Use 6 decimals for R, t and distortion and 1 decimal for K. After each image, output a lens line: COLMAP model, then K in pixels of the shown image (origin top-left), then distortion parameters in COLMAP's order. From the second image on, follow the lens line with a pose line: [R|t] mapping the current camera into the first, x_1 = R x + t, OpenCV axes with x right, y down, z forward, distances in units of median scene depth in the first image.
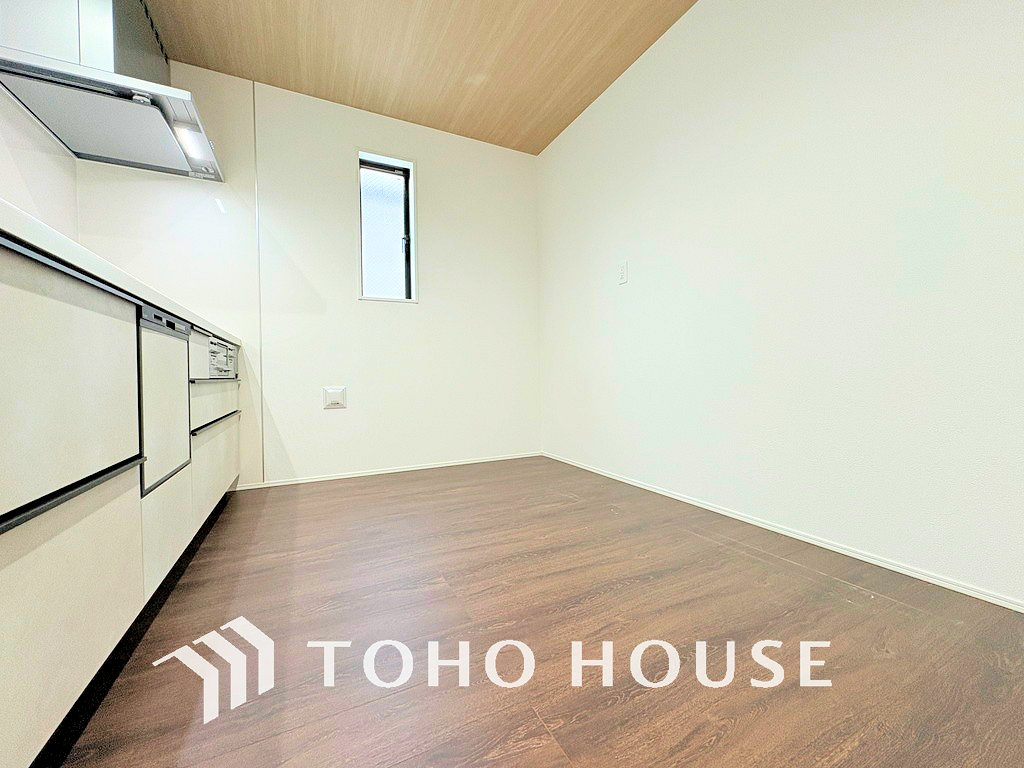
lens RADIAL K [[408.2, 0, 512.0], [0, 408.2, 384.0], [0, 0, 1]] dist [-0.000995, 0.000063]
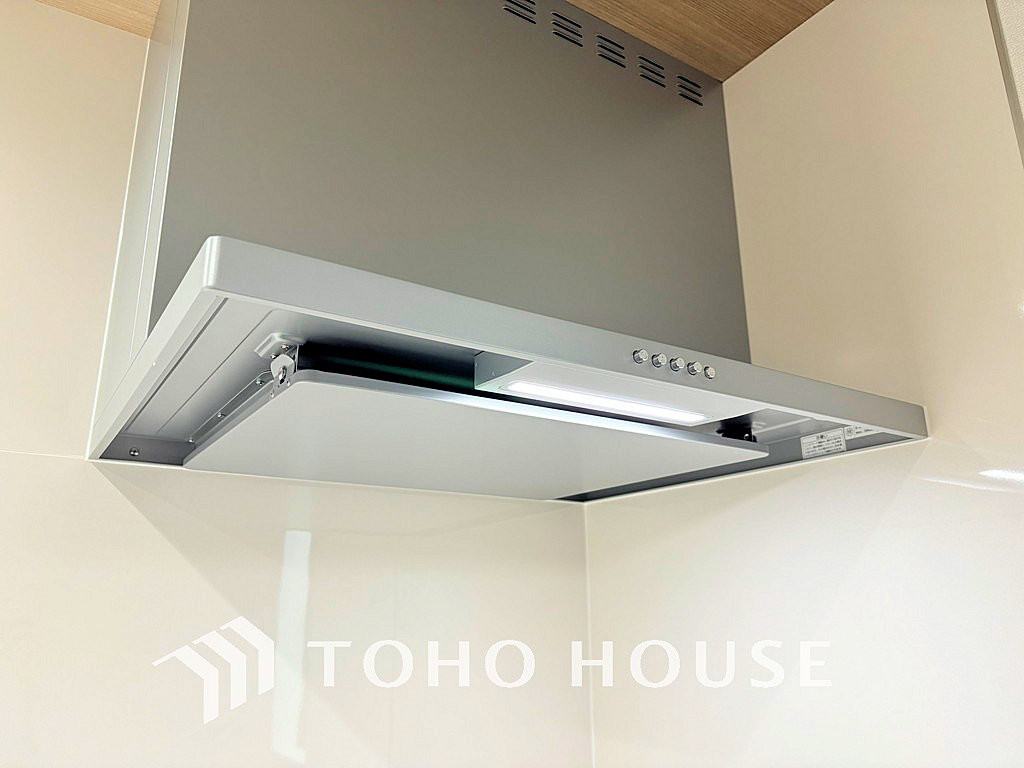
lens RADIAL K [[774.5, 0, 512.0], [0, 774.5, 384.0], [0, 0, 1]] dist [0.123928, -0.144121]
pose [[0.109810, -0.277676, -0.954378, -0.441294], [-0.015598, 0.959585, -0.280986, -0.500516], [0.993830, 0.045741, 0.101041, 0.931138]]
